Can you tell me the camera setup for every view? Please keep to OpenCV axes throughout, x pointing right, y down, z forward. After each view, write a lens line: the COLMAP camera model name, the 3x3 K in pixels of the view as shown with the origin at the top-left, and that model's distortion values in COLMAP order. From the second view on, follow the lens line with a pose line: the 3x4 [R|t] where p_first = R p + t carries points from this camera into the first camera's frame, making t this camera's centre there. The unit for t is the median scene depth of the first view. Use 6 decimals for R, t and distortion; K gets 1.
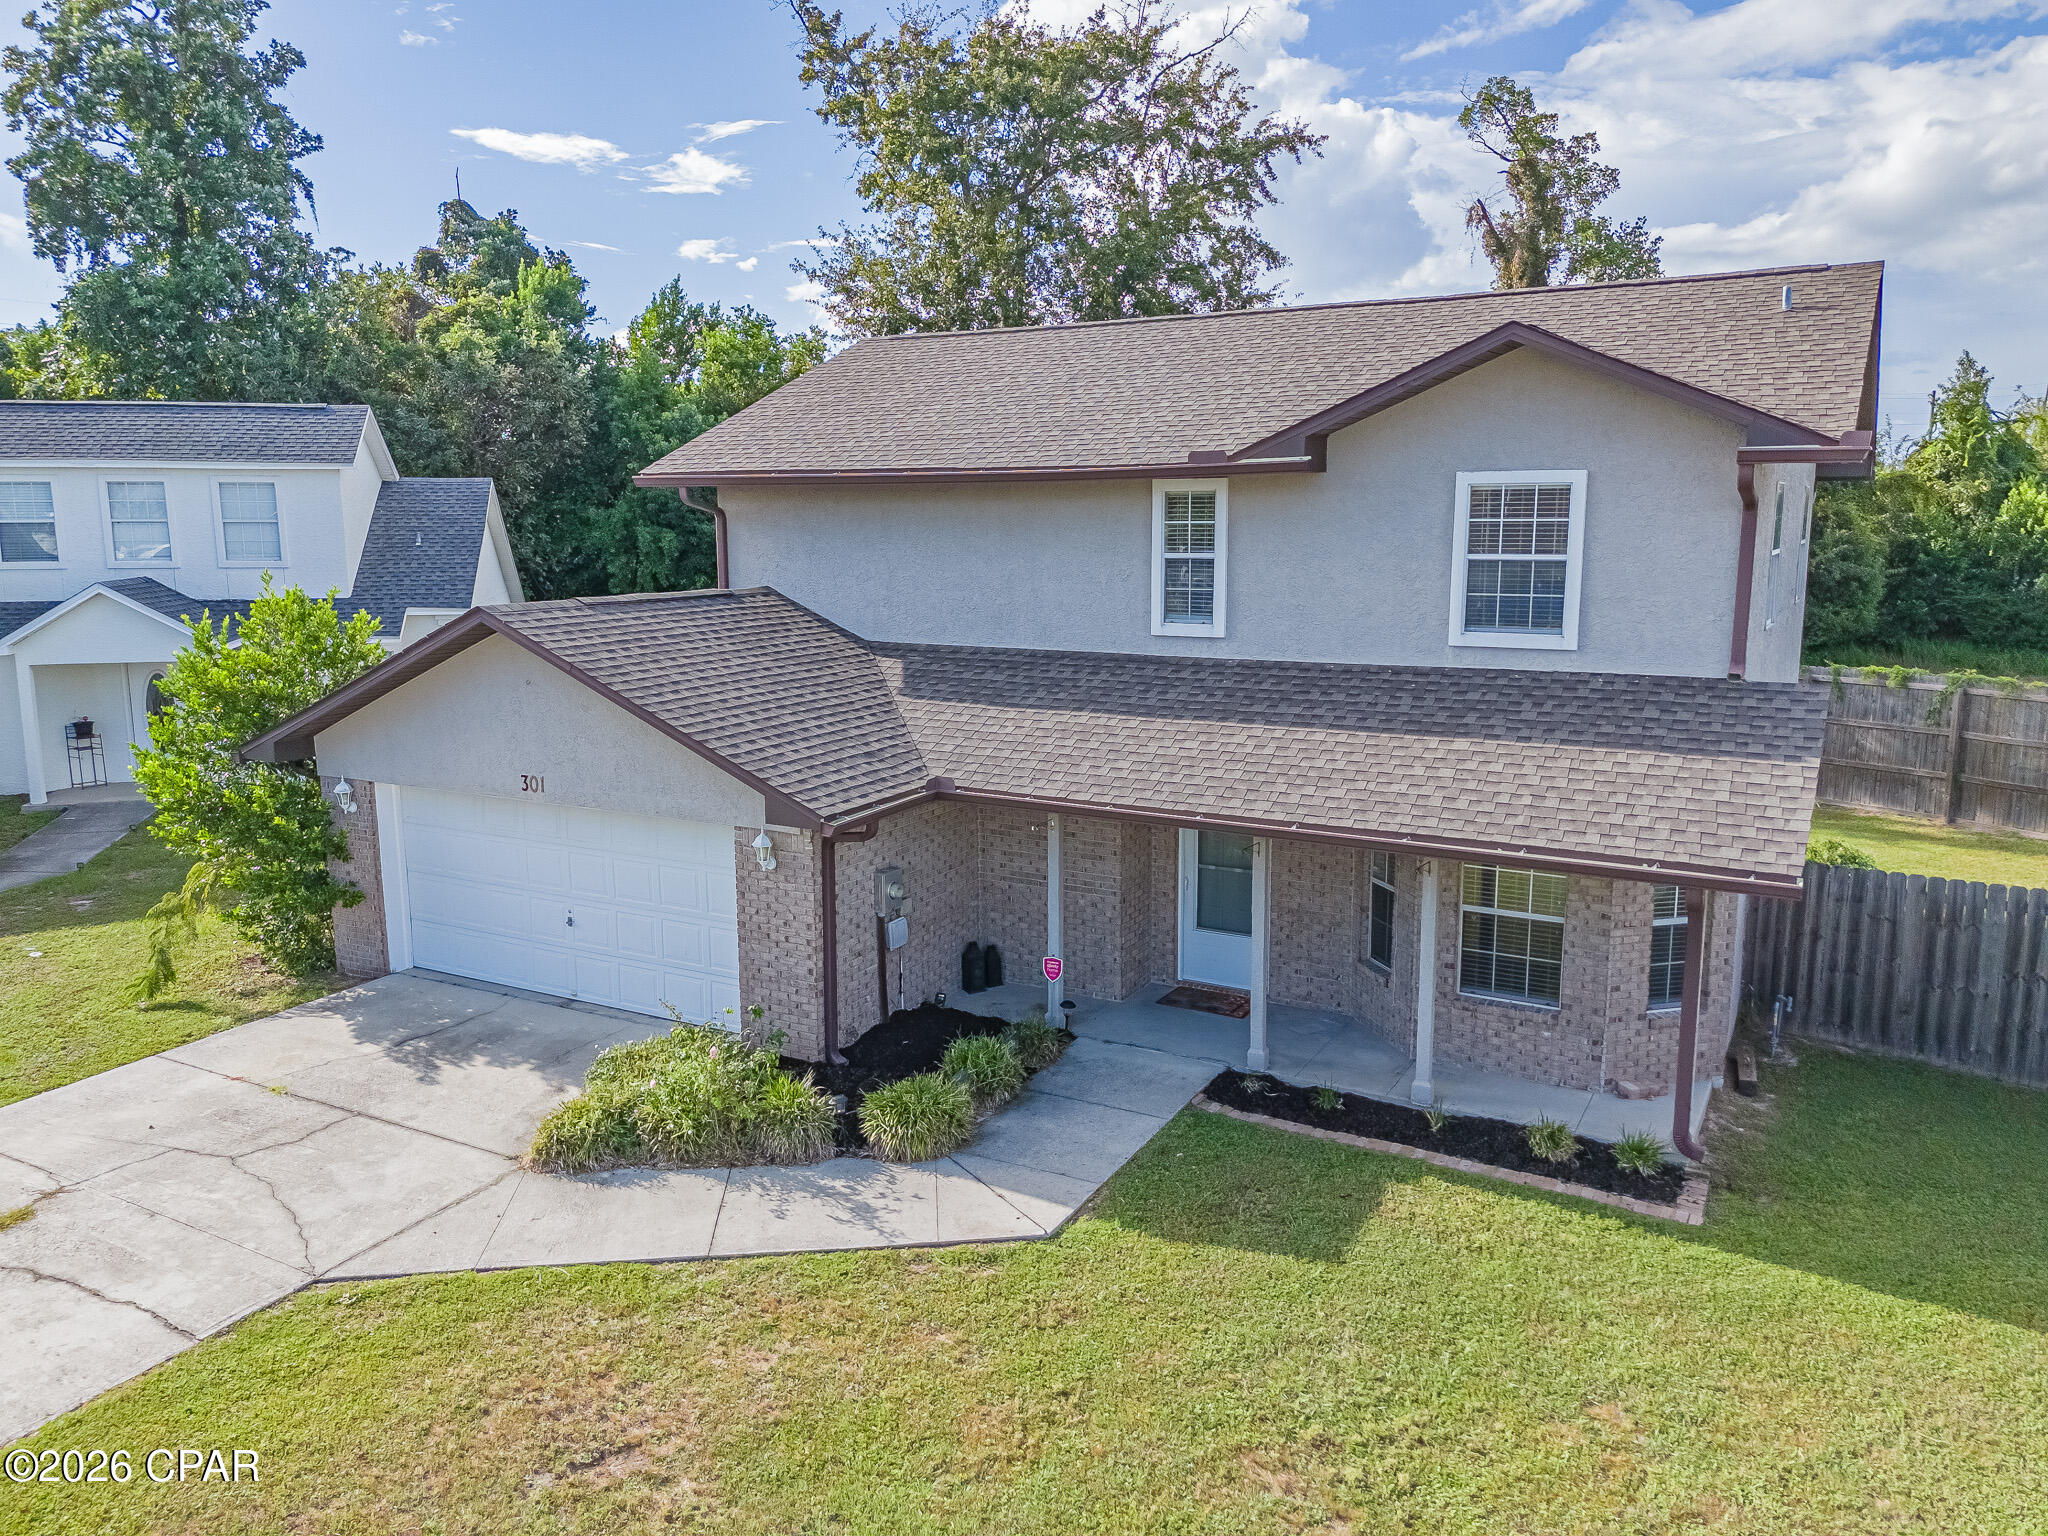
lens RADIAL K [[1497.1, 0, 1024.0], [0, 1497.1, 768.0], [0, 0, 1]] dist [0.060461, -0.058147]
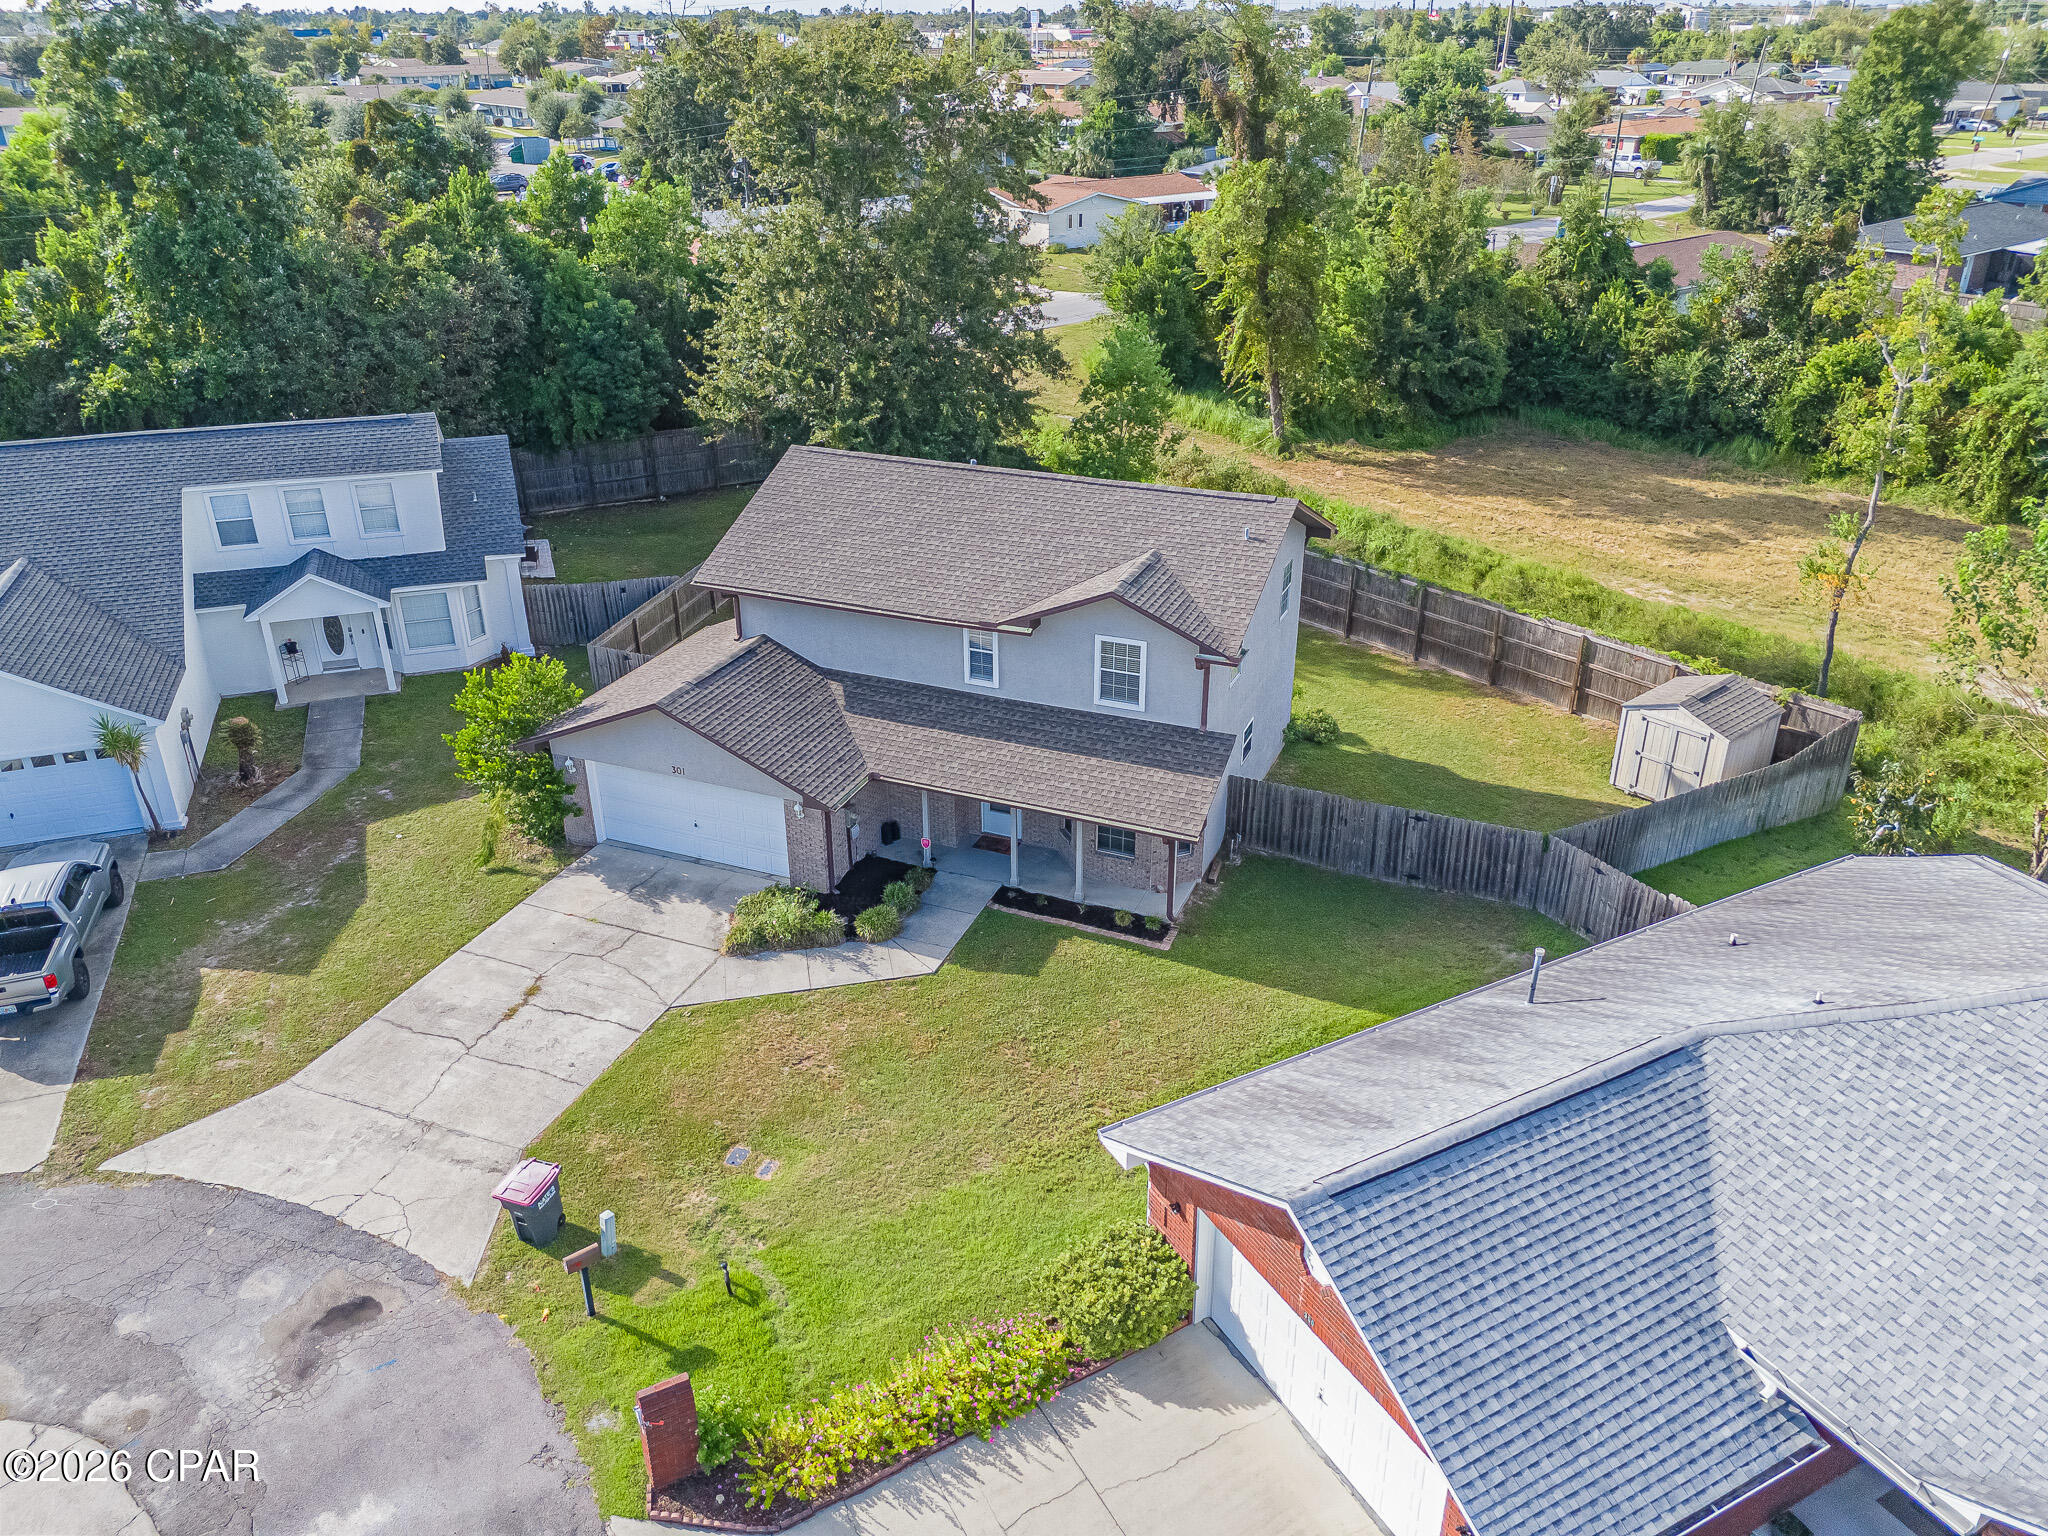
lens RADIAL K [[1497.1, 0, 1024.0], [0, 1497.1, 768.0], [0, 0, 1]] dist [0.060461, -0.058147]
pose [[0.992540, -0.053854, 0.109377, -0.081672], [0.020586, 0.958298, 0.285028, -0.677583], [-0.120165, -0.280650, 0.952258, -1.251637]]
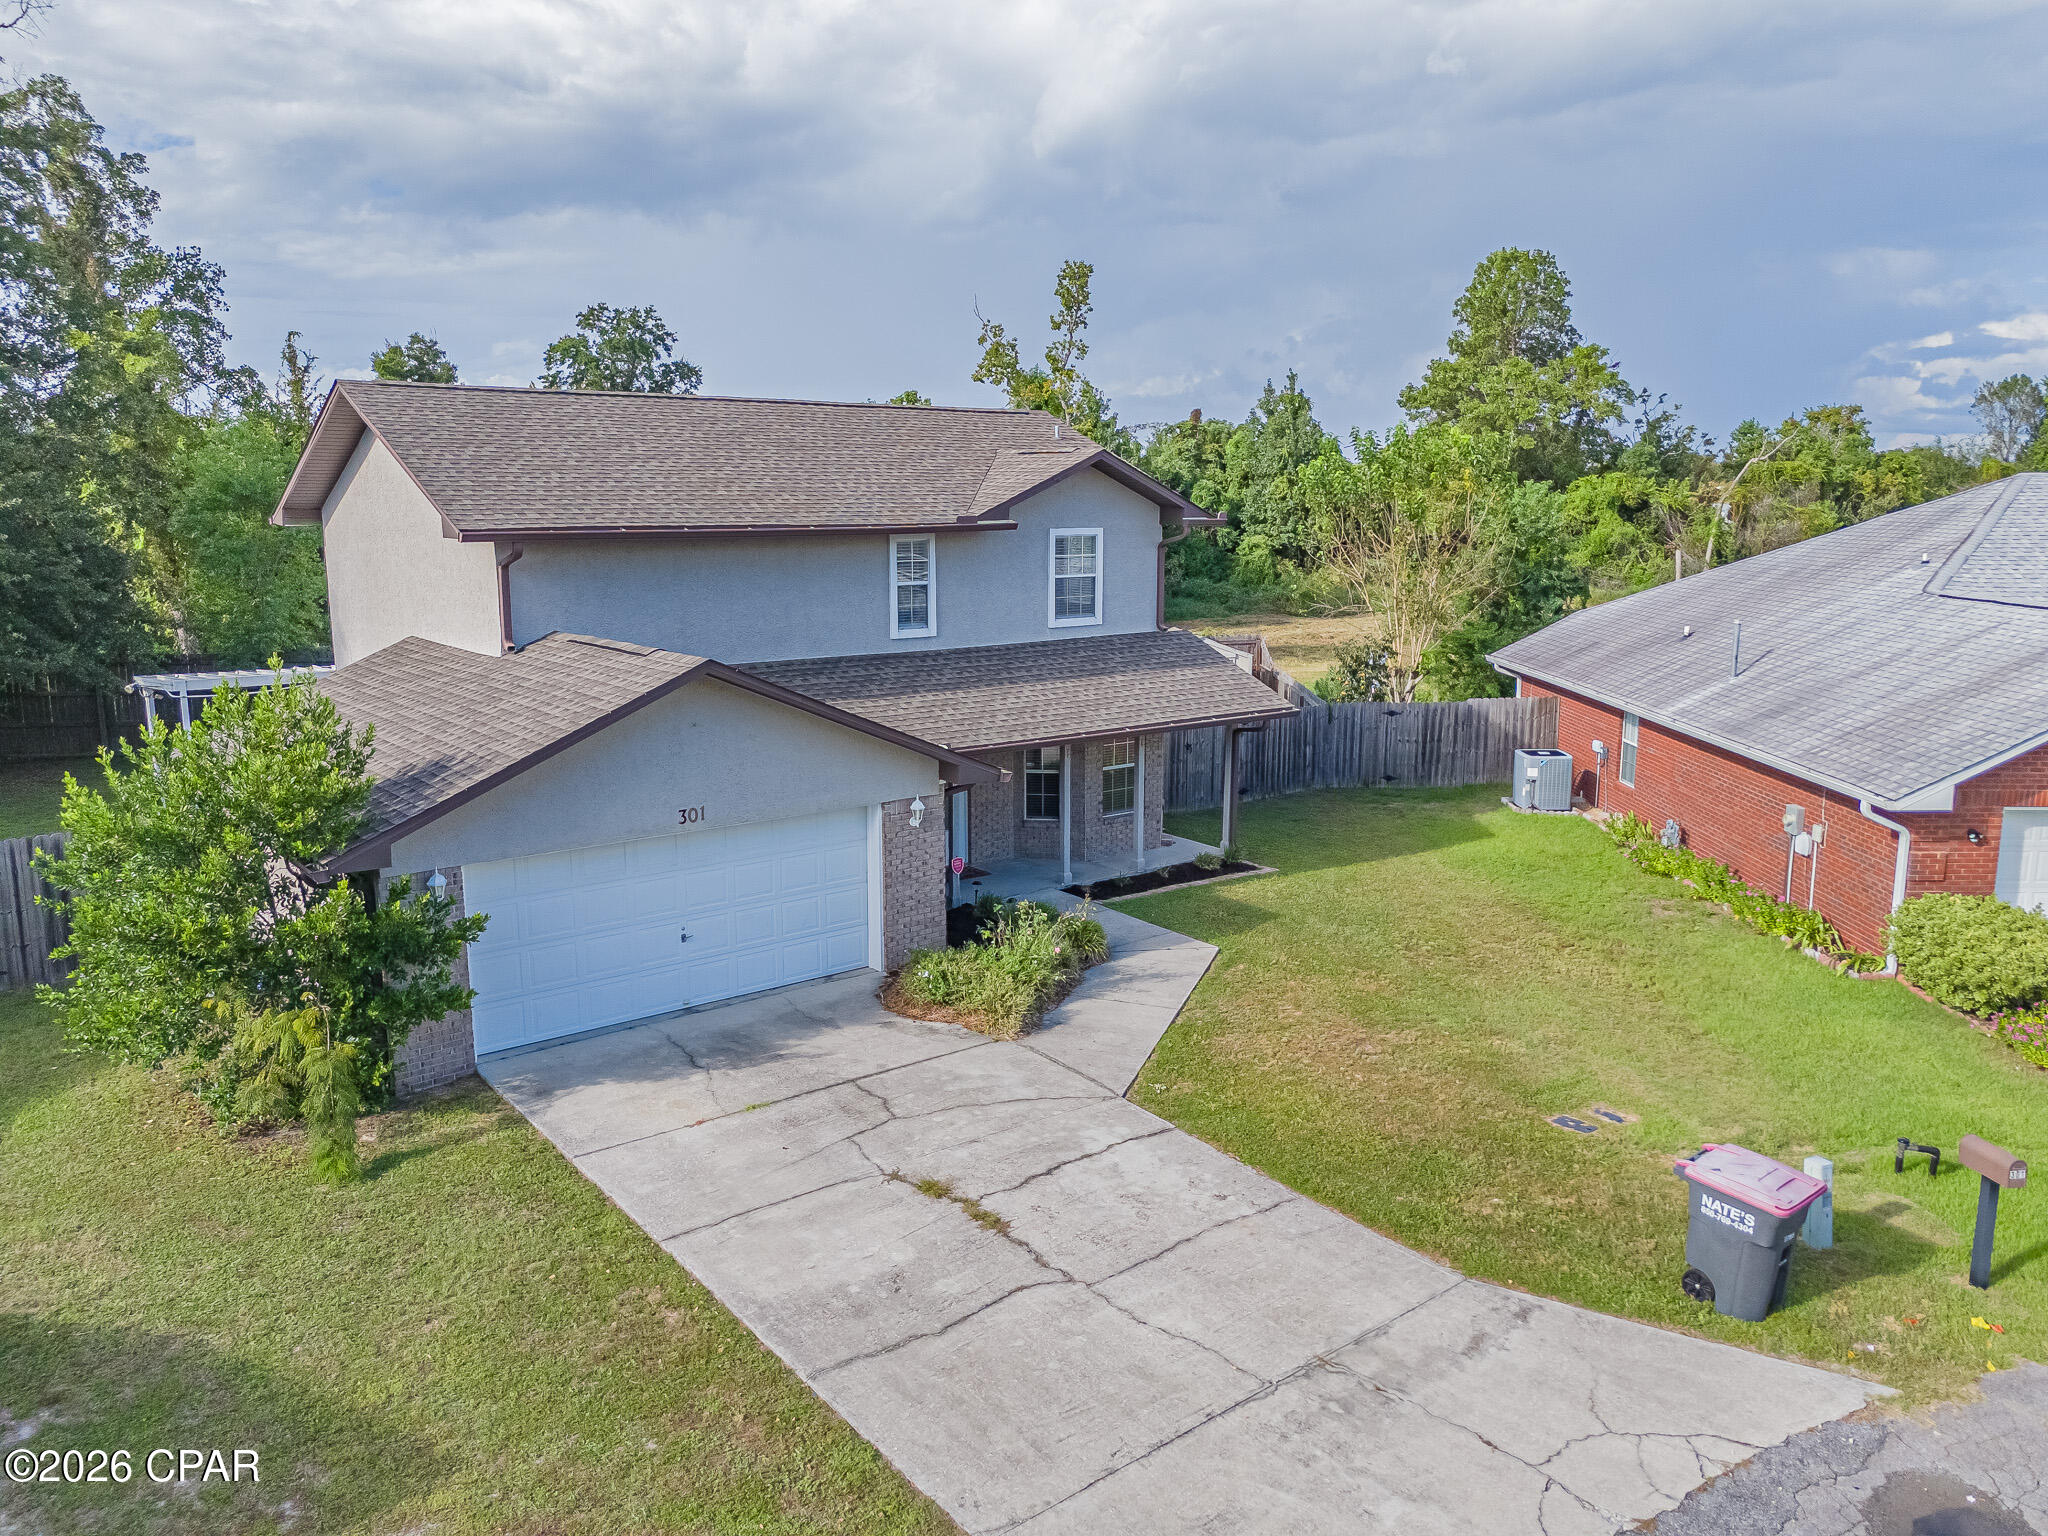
lens RADIAL K [[1497.1, 0, 1024.0], [0, 1497.1, 768.0], [0, 0, 1]] dist [0.060461, -0.058147]
pose [[0.383921, -0.160617, 0.909289, -1.415450], [0.157979, 0.981661, 0.106699, -0.118671], [-0.909751, 0.102684, 0.402254, 0.368190]]
